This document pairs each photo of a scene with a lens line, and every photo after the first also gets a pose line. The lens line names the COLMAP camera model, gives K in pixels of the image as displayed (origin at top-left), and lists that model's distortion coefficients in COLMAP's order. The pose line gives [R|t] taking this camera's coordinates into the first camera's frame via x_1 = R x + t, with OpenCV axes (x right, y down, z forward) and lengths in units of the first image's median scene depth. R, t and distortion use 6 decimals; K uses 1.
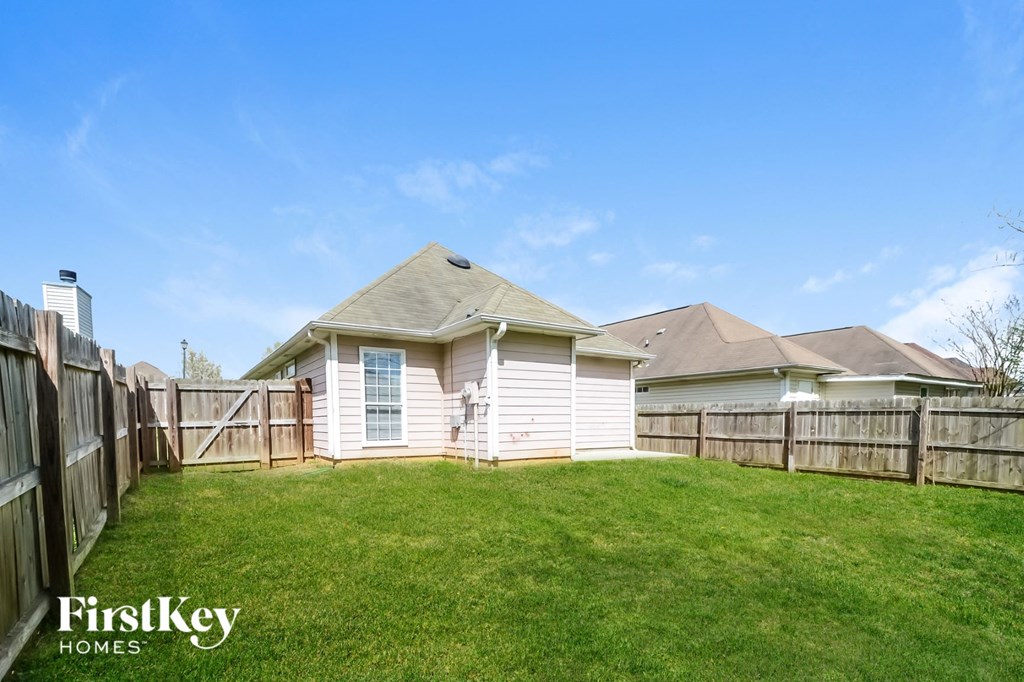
lens RADIAL K [[472.2, 0, 523.5], [0, 472.2, 319.9], [0, 0, 1]] dist [0.000795, -0.000305]
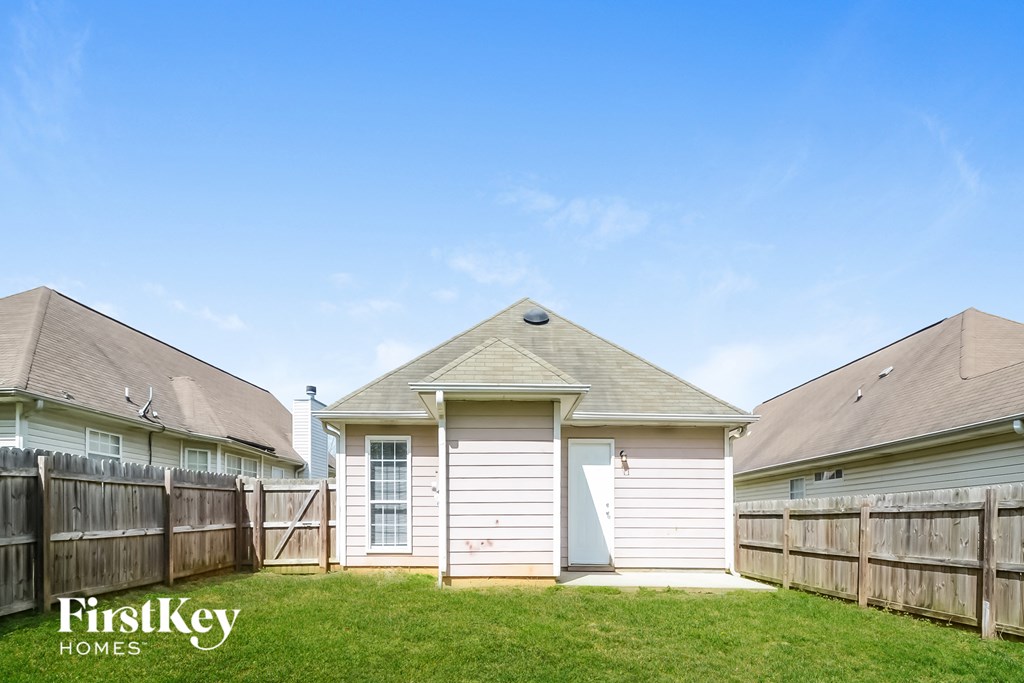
lens RADIAL K [[584.1, 0, 510.9], [0, 584.1, 382.2], [0, 0, 1]] dist [0.029416, -0.041398]
pose [[0.839153, -0.119369, -0.530635, 0.446848], [0.104939, 0.992821, -0.057387, 0.046470], [0.533676, -0.007528, 0.845655, 0.224880]]
